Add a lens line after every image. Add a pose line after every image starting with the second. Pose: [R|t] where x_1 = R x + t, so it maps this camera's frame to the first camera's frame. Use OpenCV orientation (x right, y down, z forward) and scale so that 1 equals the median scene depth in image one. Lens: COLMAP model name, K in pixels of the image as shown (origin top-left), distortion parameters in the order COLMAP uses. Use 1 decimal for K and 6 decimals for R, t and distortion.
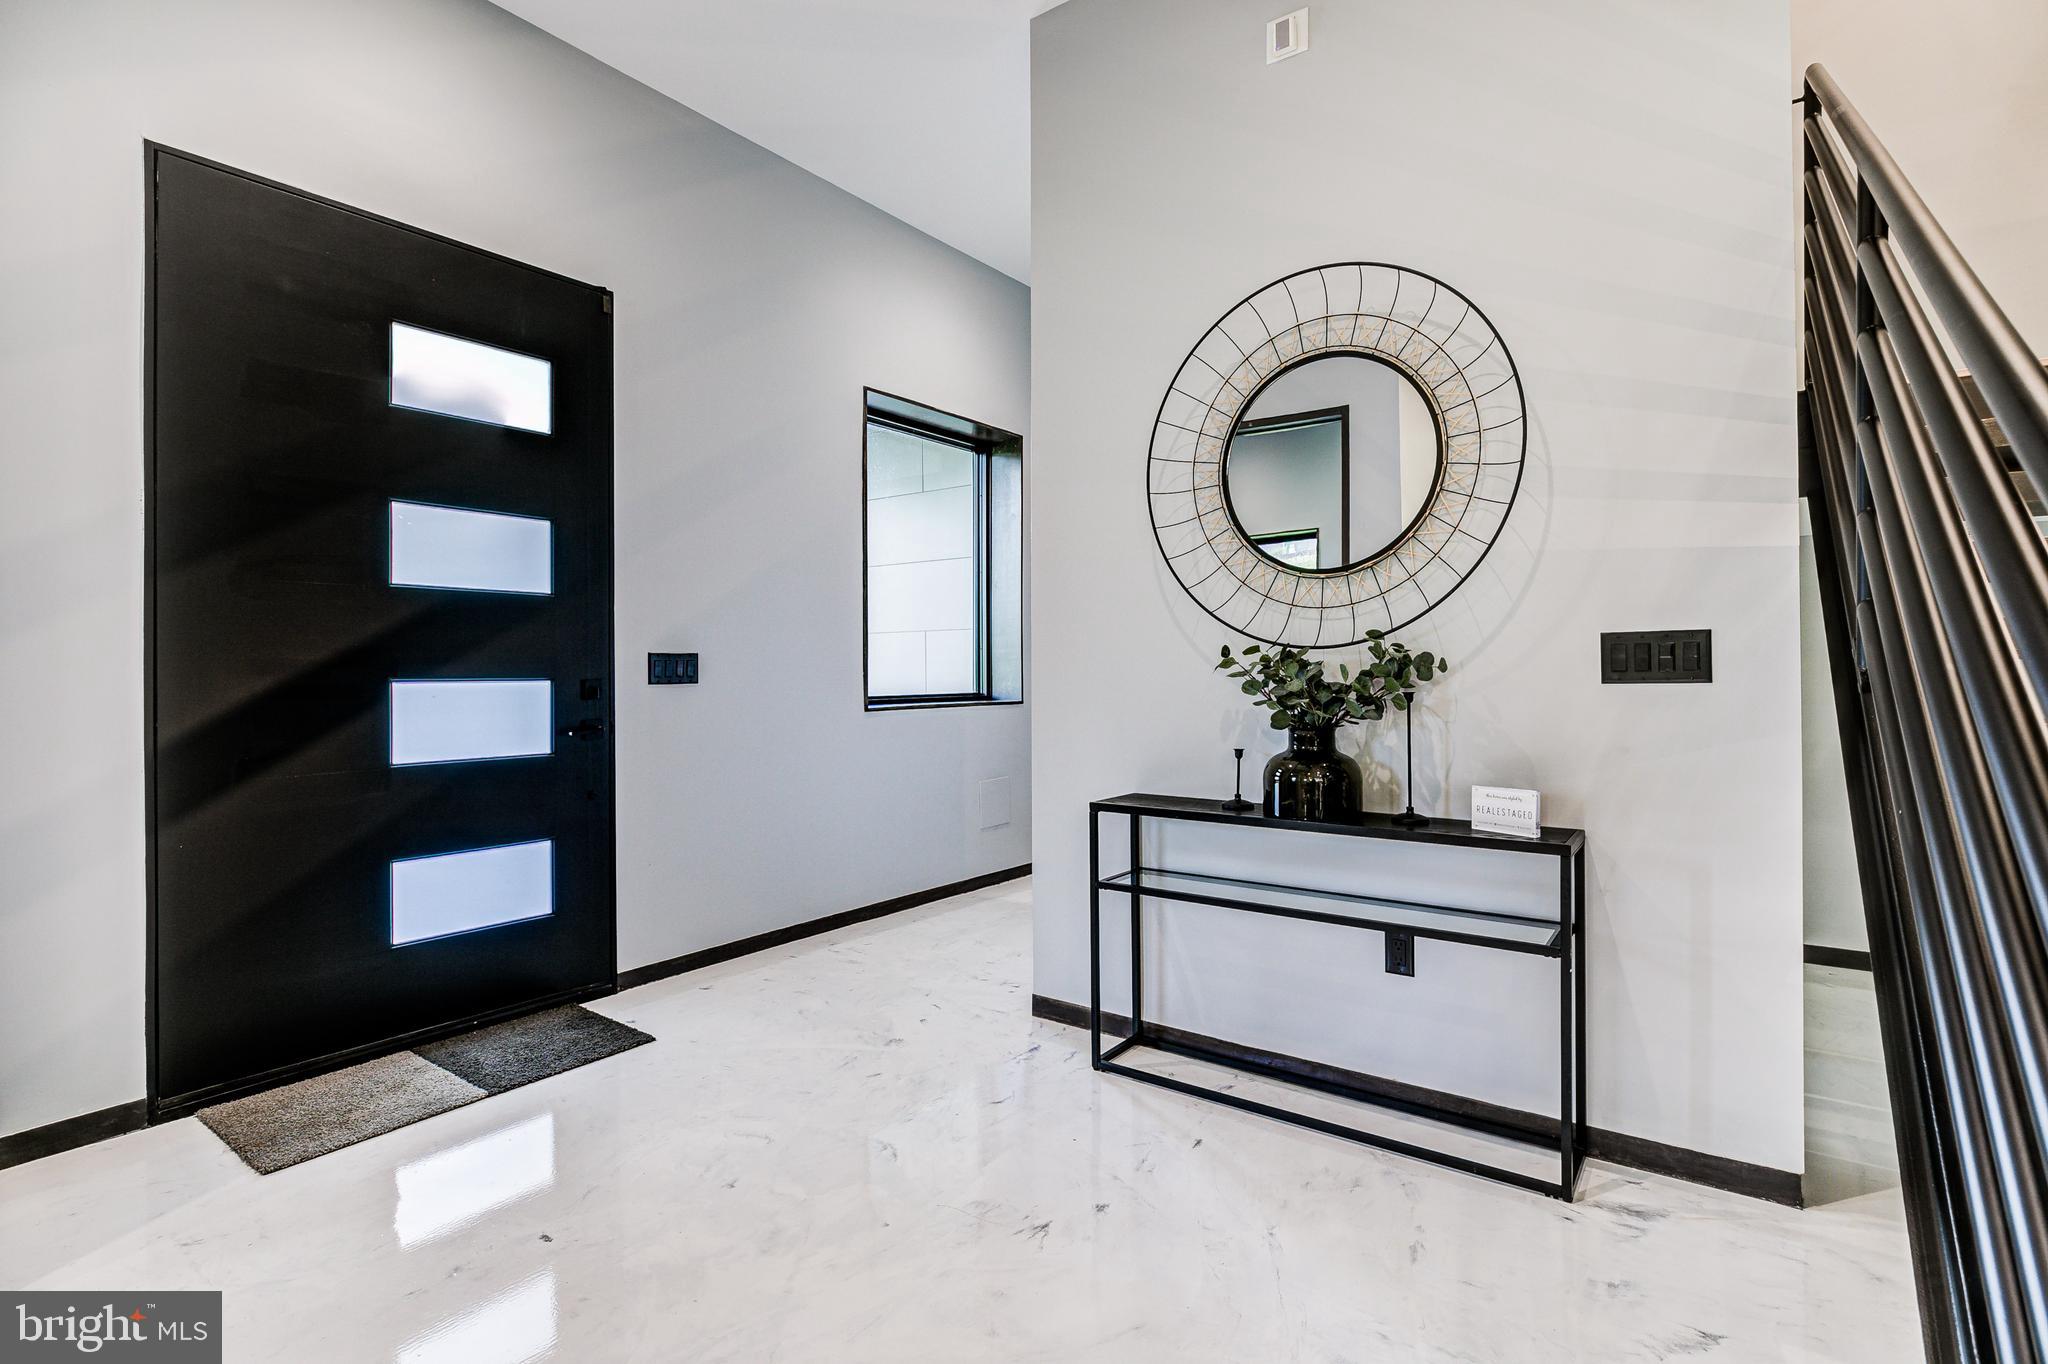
lens RADIAL K [[932.8, 0, 1034.0], [0, 932.8, 664.7], [0, 0, 1]] dist [0.009982, -0.001053]
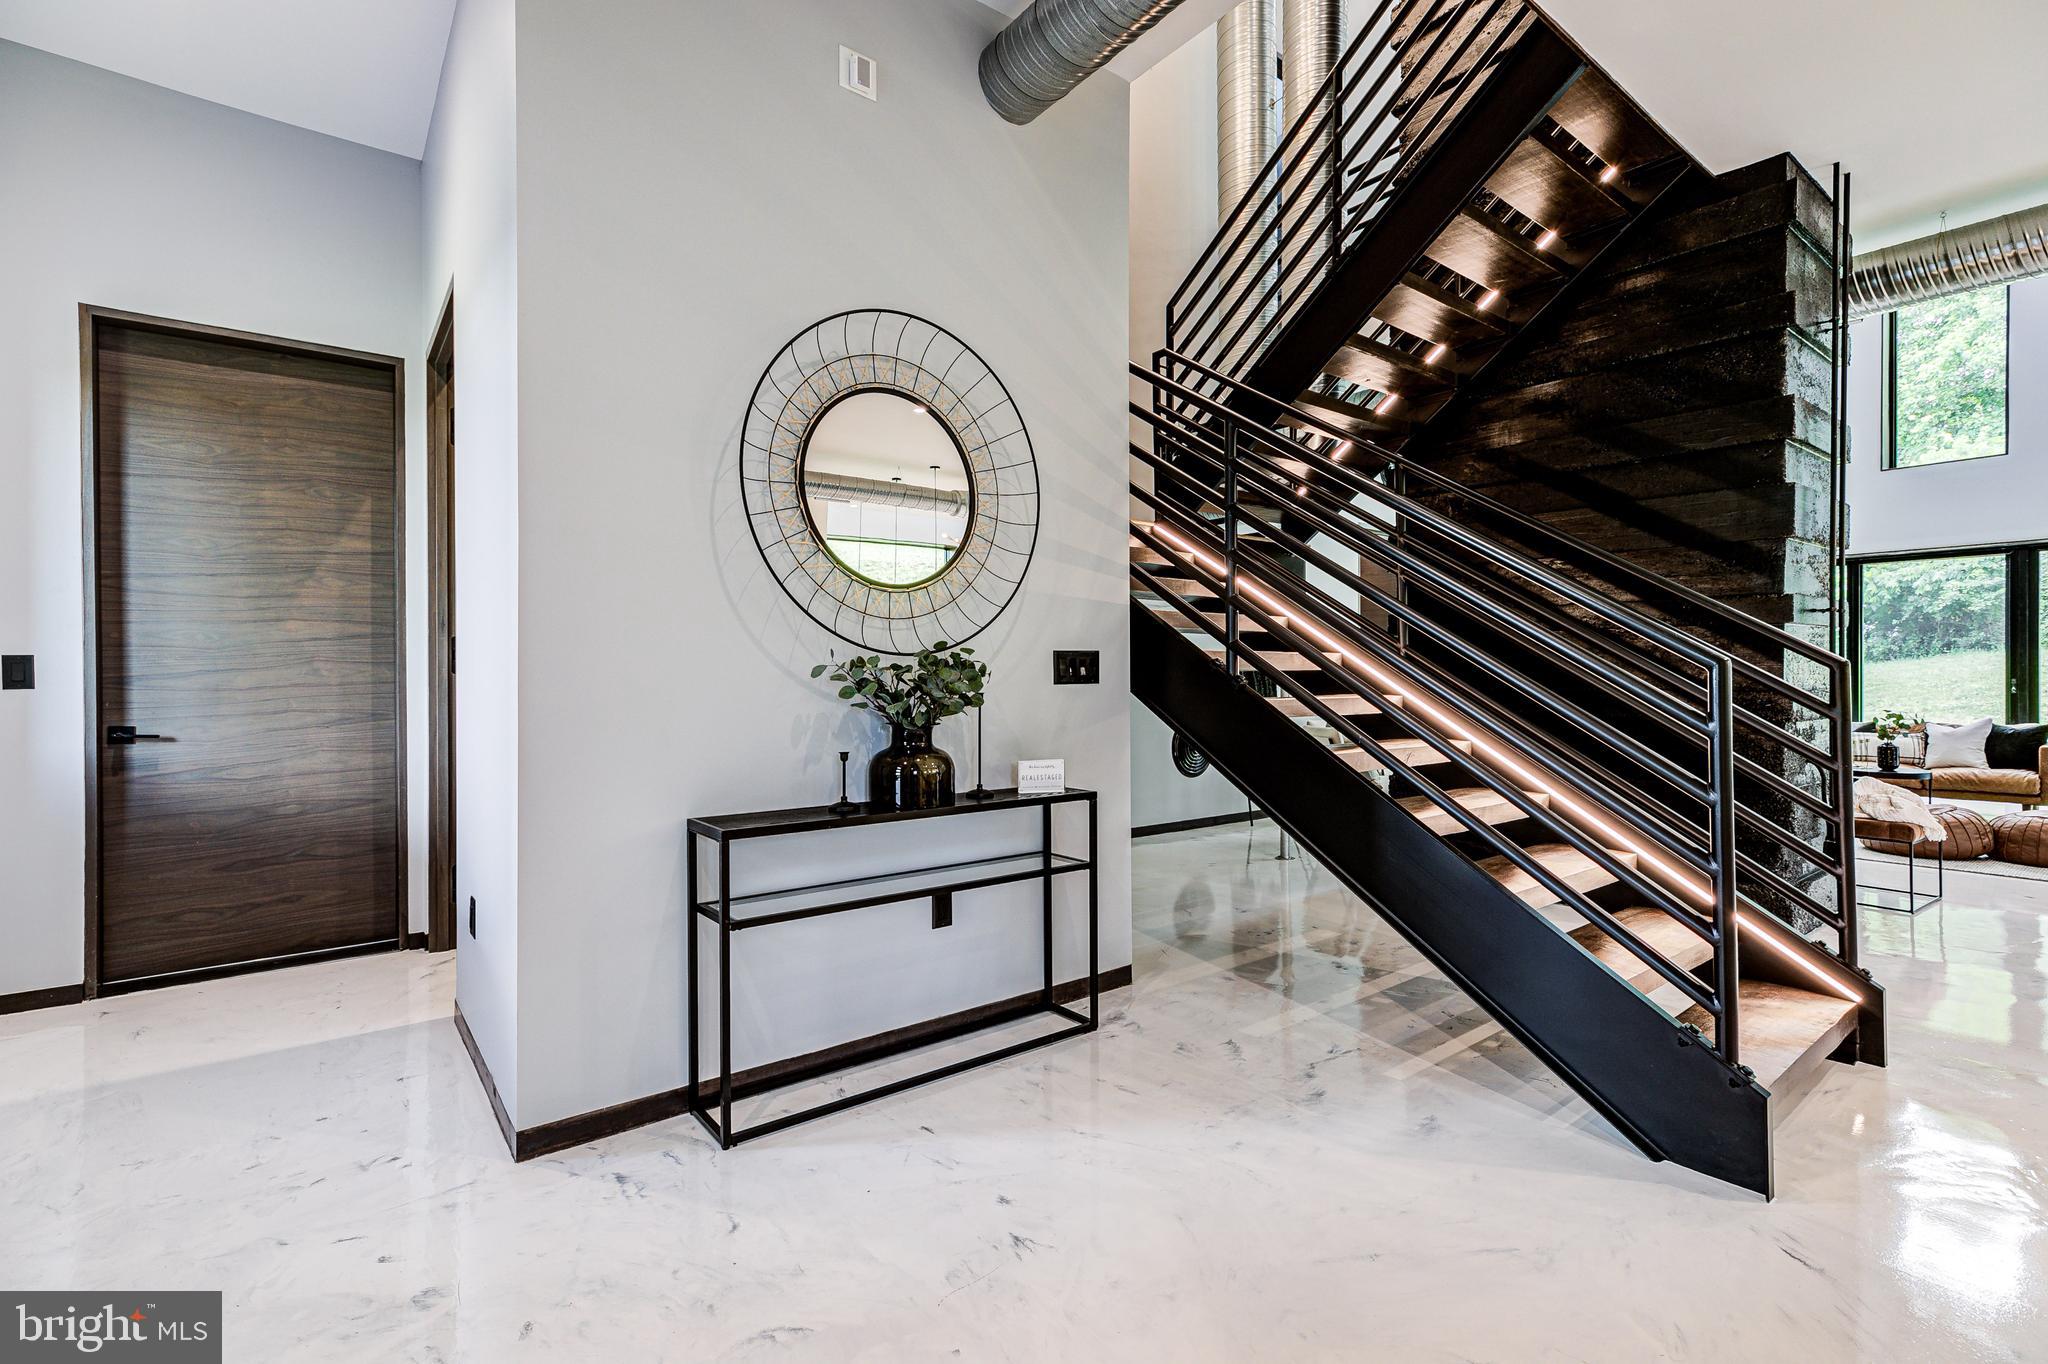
lens RADIAL K [[932.8, 0, 976.0], [0, 932.8, 682.3], [0, 0, 1]] dist [0.009982, -0.001053]
pose [[0.304481, 0.004457, 0.952508, -0.748641], [-0.003345, 0.999988, -0.003610, 0.019695], [-0.952513, -0.002087, 0.304492, 0.598420]]
